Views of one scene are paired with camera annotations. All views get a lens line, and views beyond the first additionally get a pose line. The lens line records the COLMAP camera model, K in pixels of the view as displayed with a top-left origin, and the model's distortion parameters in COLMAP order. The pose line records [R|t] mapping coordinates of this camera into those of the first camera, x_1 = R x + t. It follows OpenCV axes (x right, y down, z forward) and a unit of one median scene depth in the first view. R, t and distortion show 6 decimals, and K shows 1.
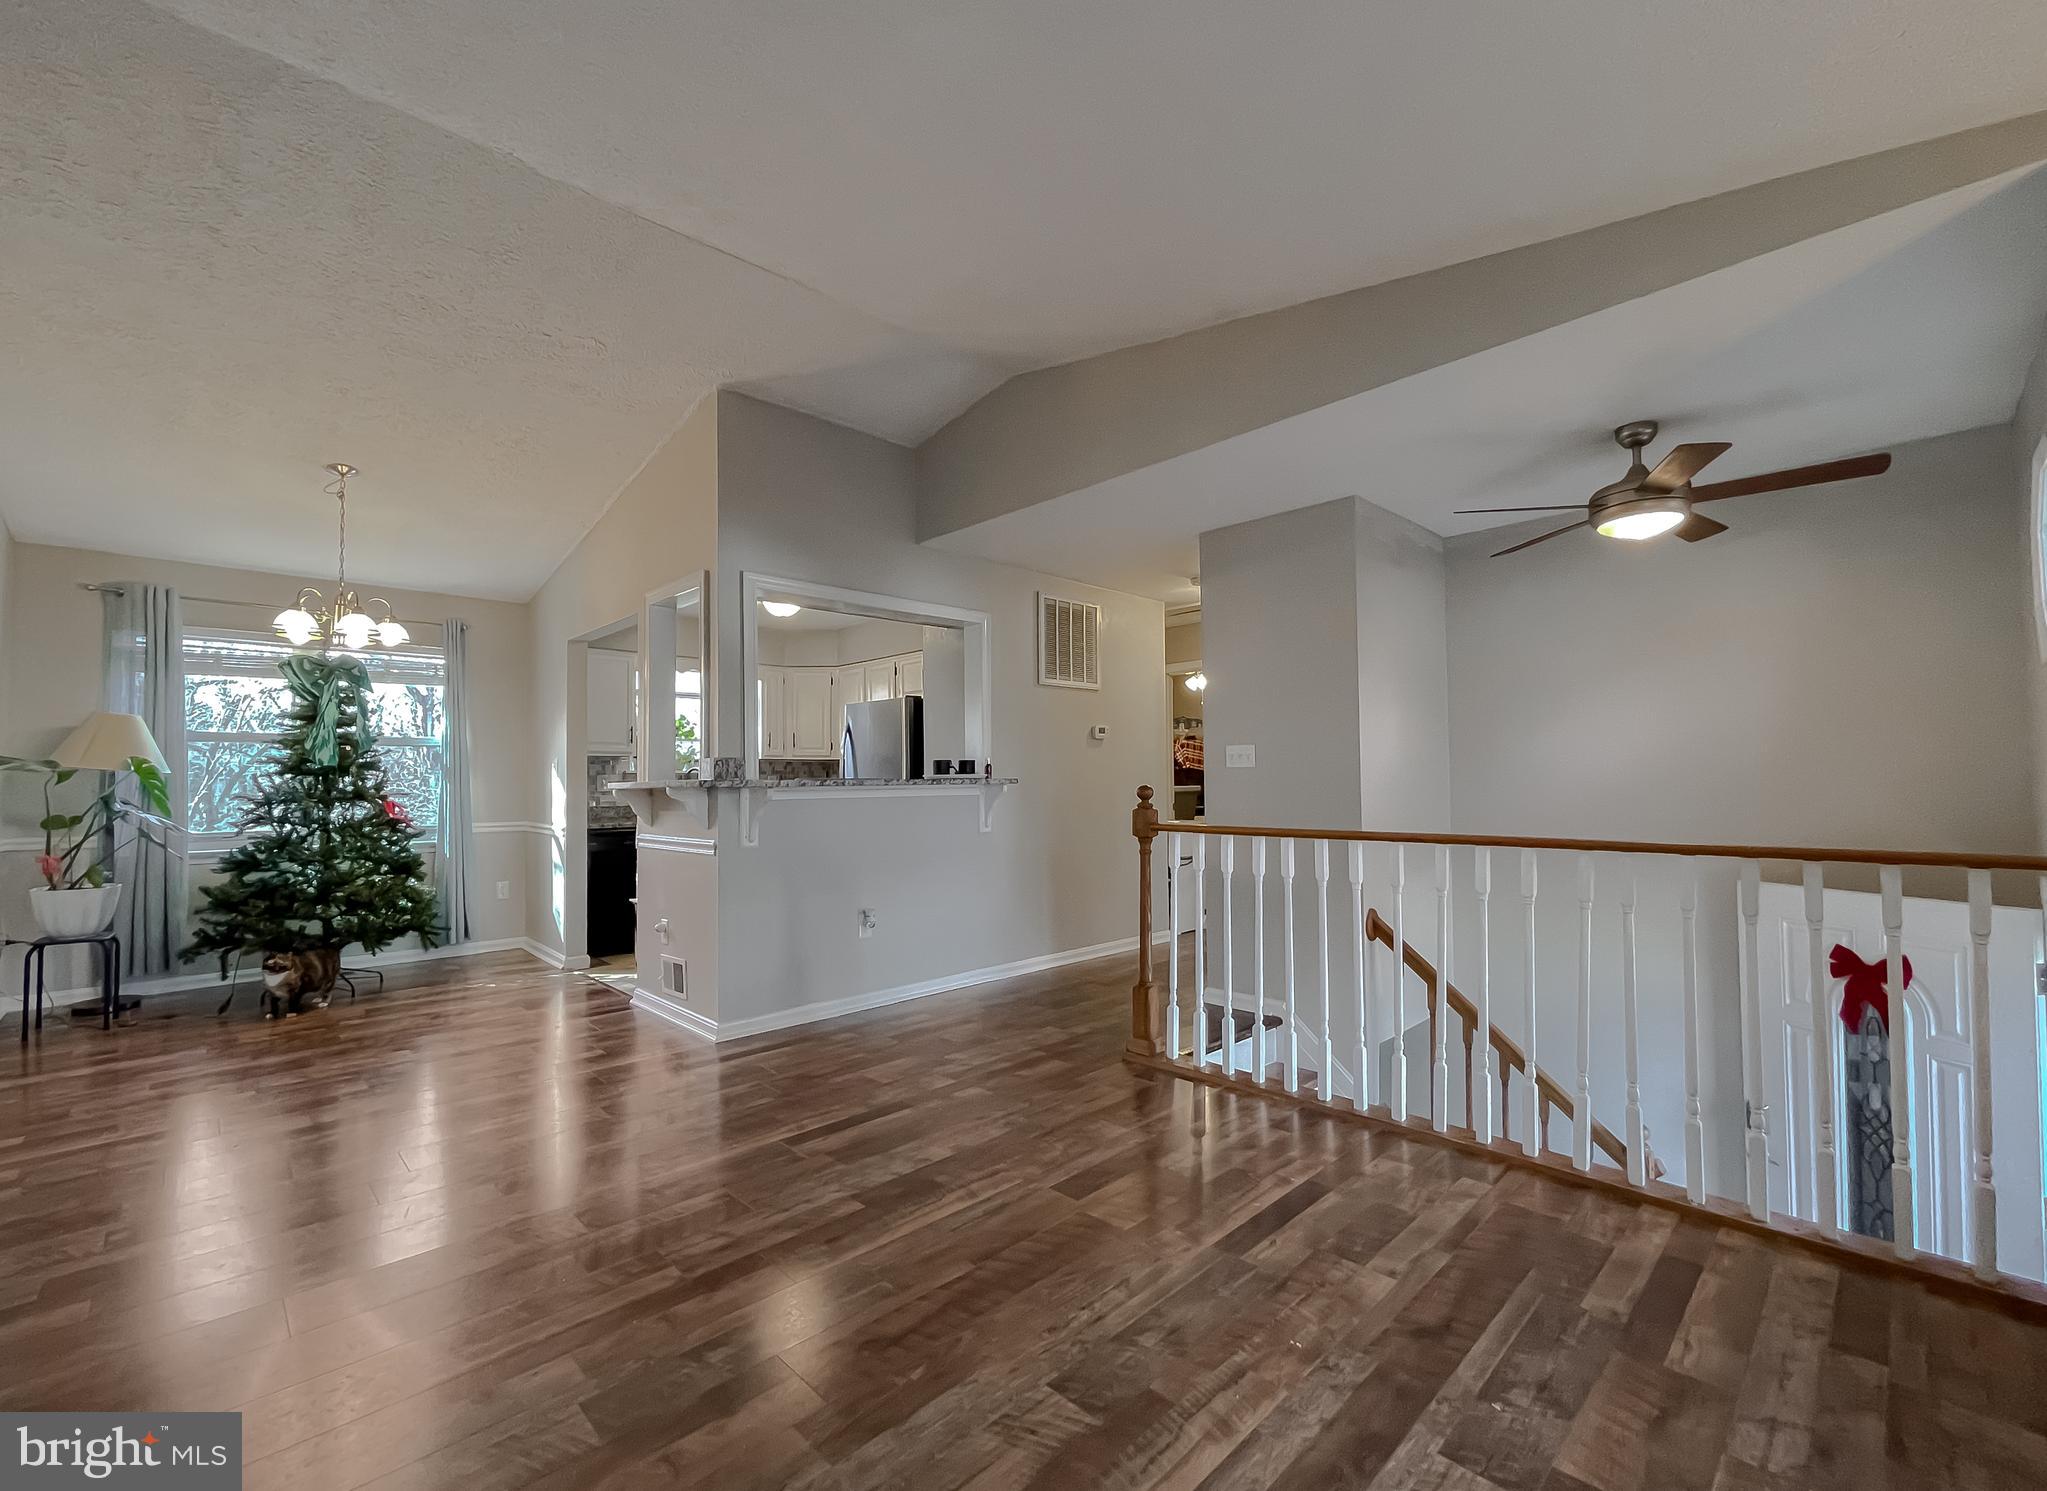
lens RADIAL K [[869.8, 0, 996.3], [0, 869.8, 755.6], [0, 0, 1]] dist [0.011081, 0.000580]
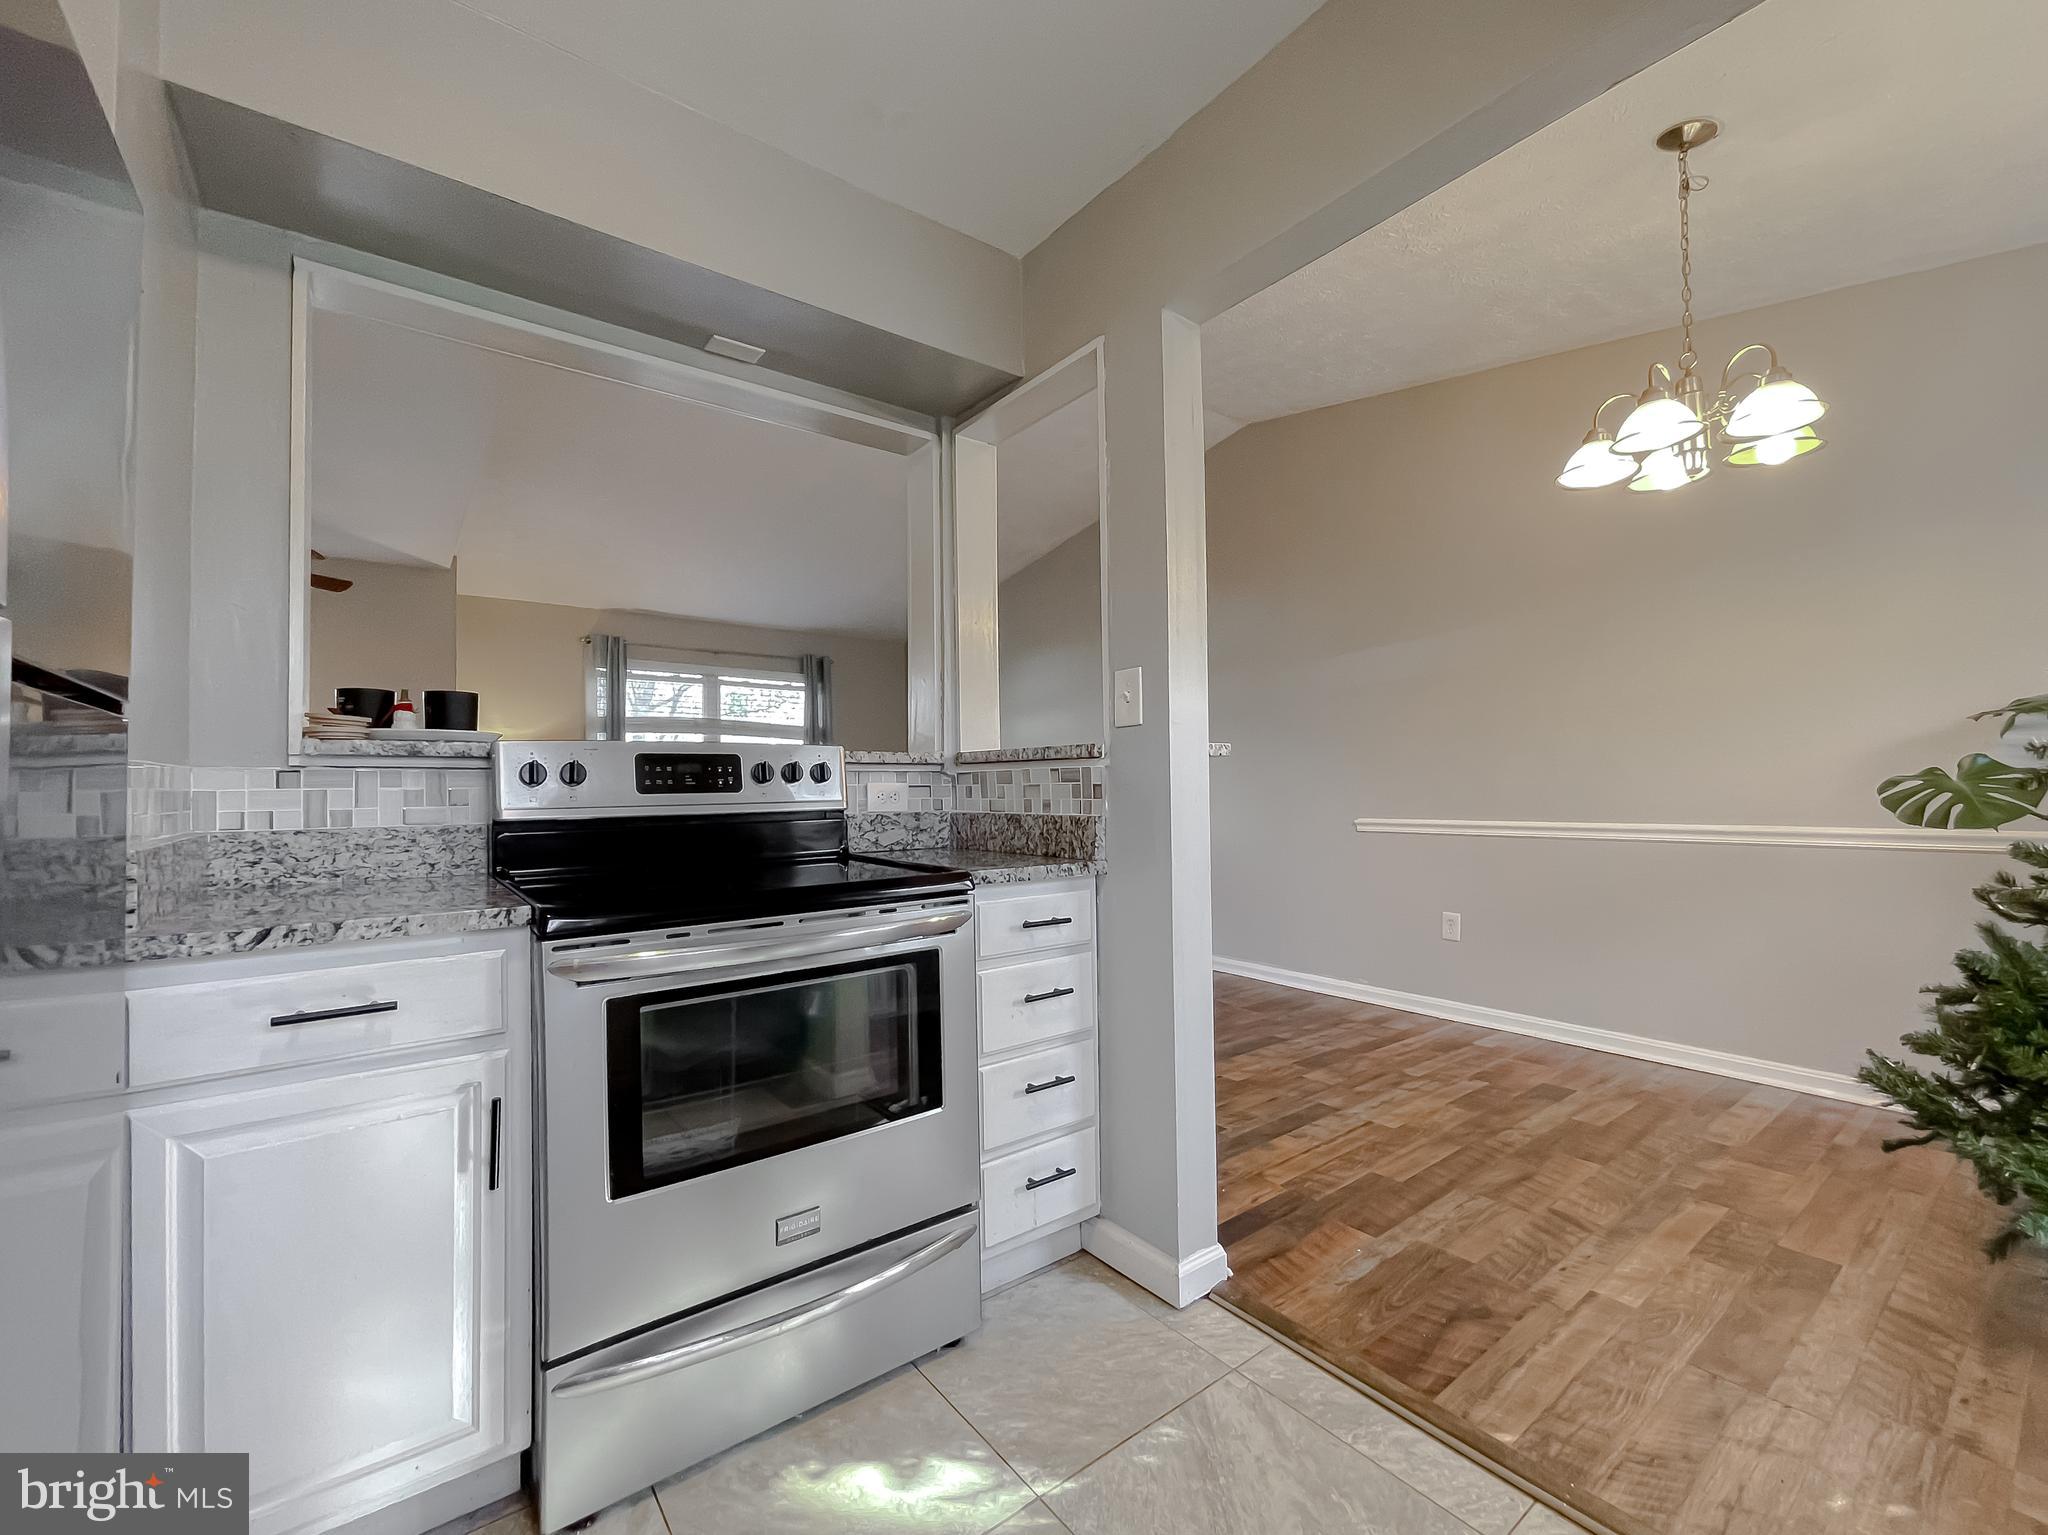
lens RADIAL K [[851.8, 0, 1010.9], [0, 851.8, 767.0], [0, 0, 1]] dist [-0.005353, 0.003019]
pose [[-0.994127, 0.023864, 0.105555, -0.377779], [0.017454, 0.997971, -0.061233, 0.070118], [-0.106802, -0.059031, -0.992526, 1.479551]]
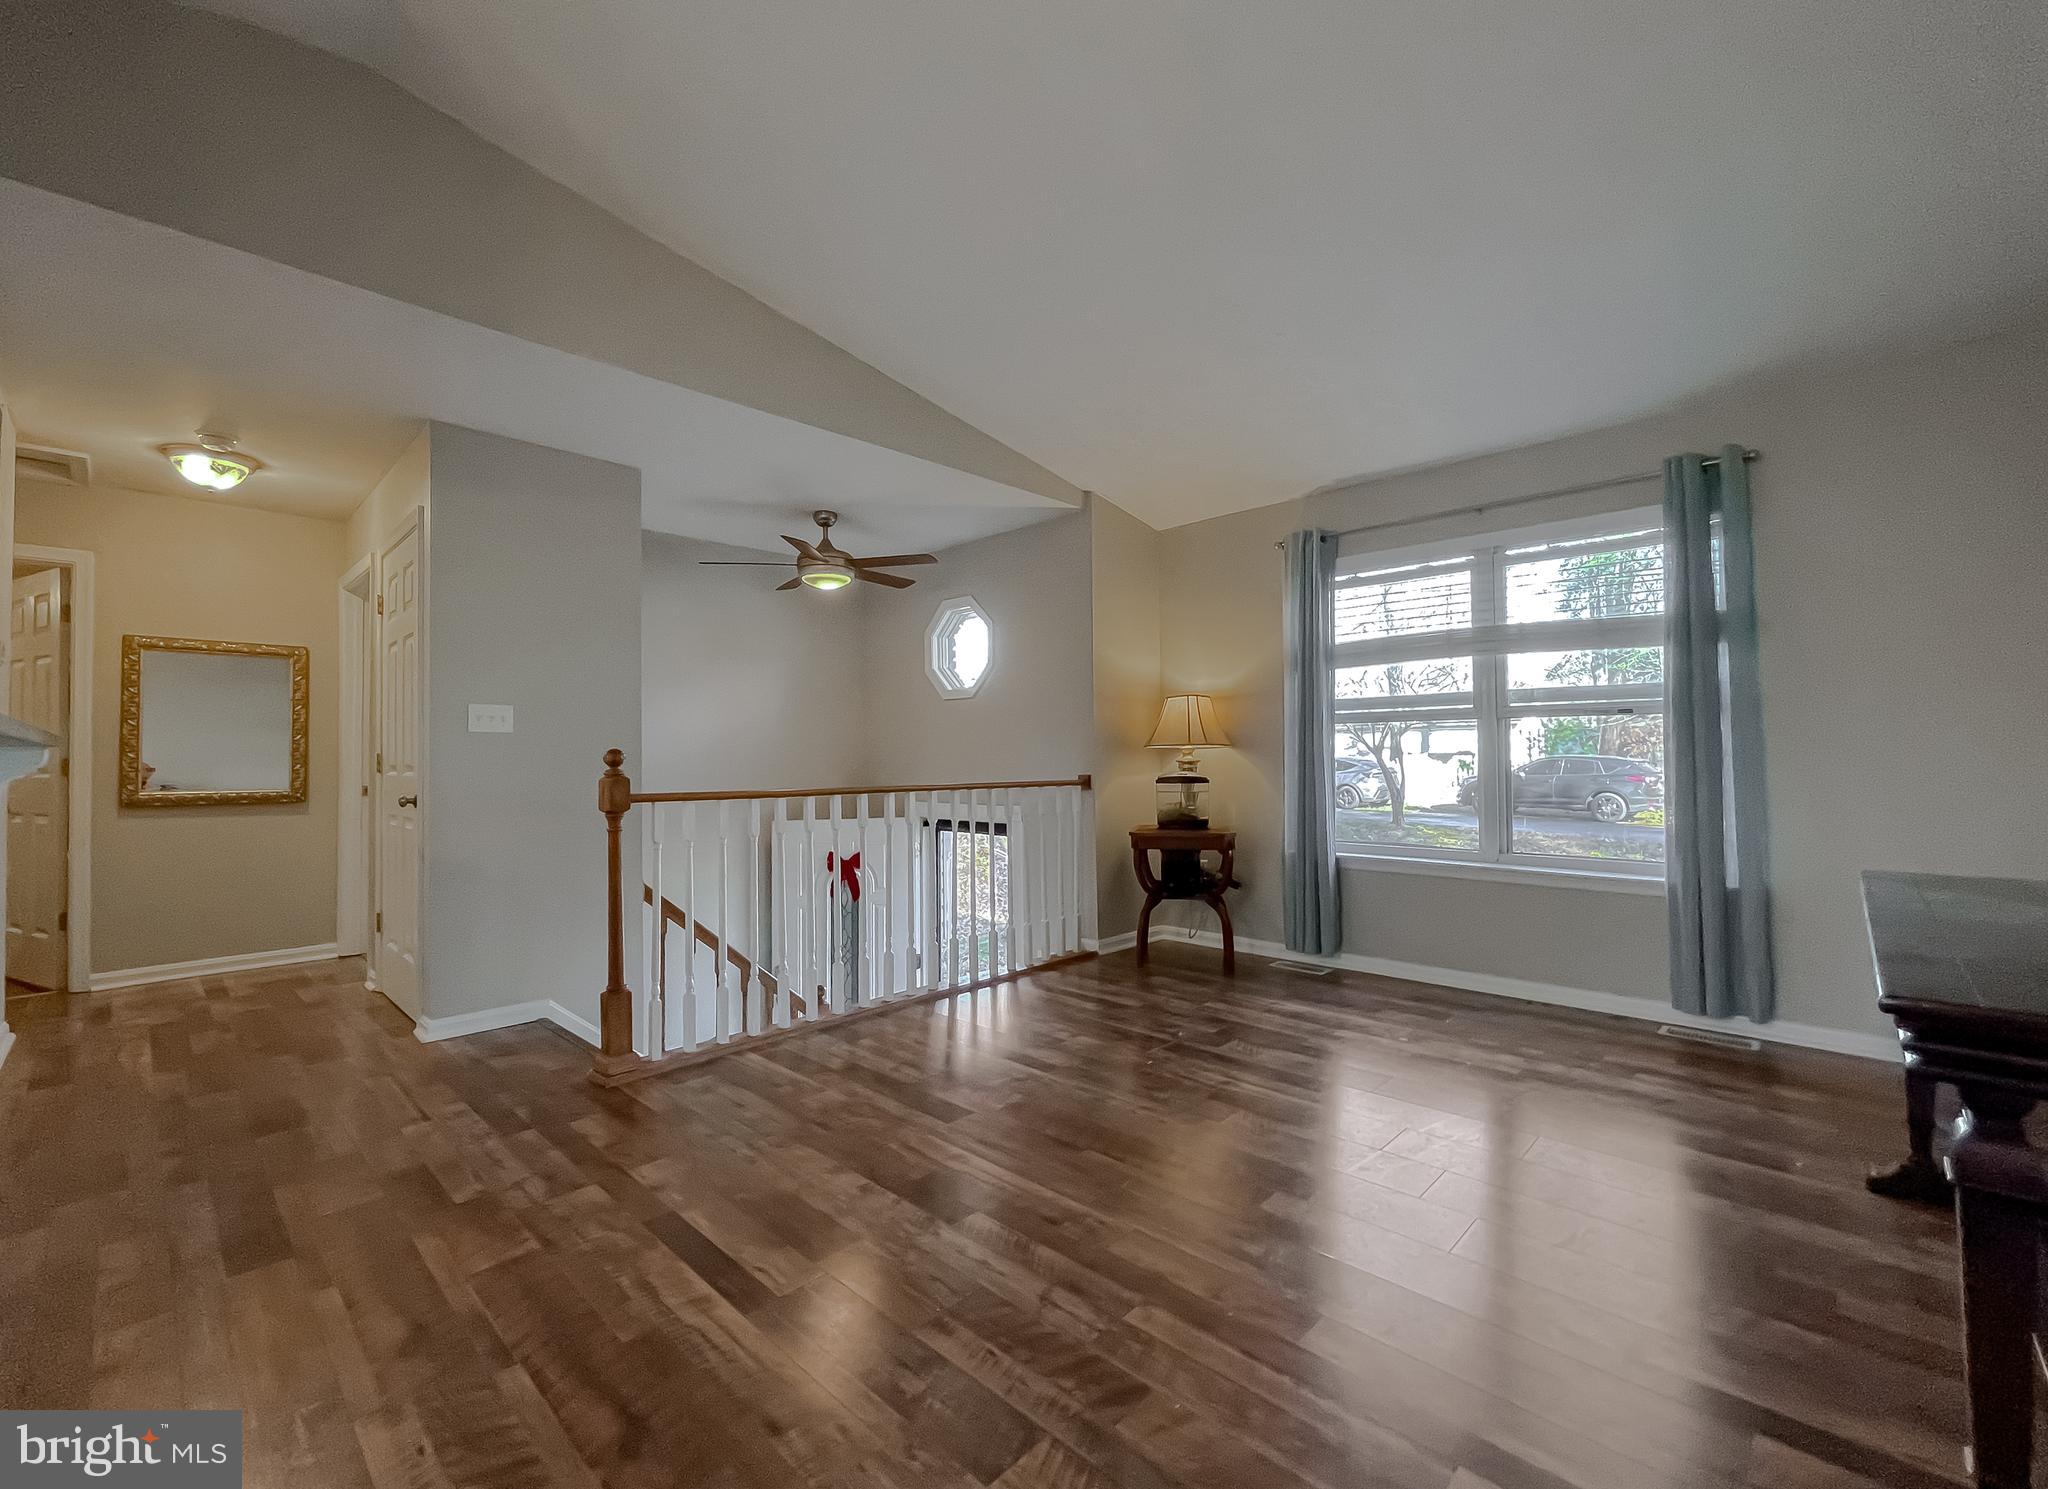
lens RADIAL K [[872.5, 0, 1027.7], [0, 872.5, 745.5], [0, 0, 1]] dist [-0.004485, 0.001986]
pose [[-0.054960, 0.025303, 0.998168, -0.551941], [-0.021763, 0.999411, -0.026533, 0.036000], [-0.998251, -0.023181, -0.054377, 0.533897]]
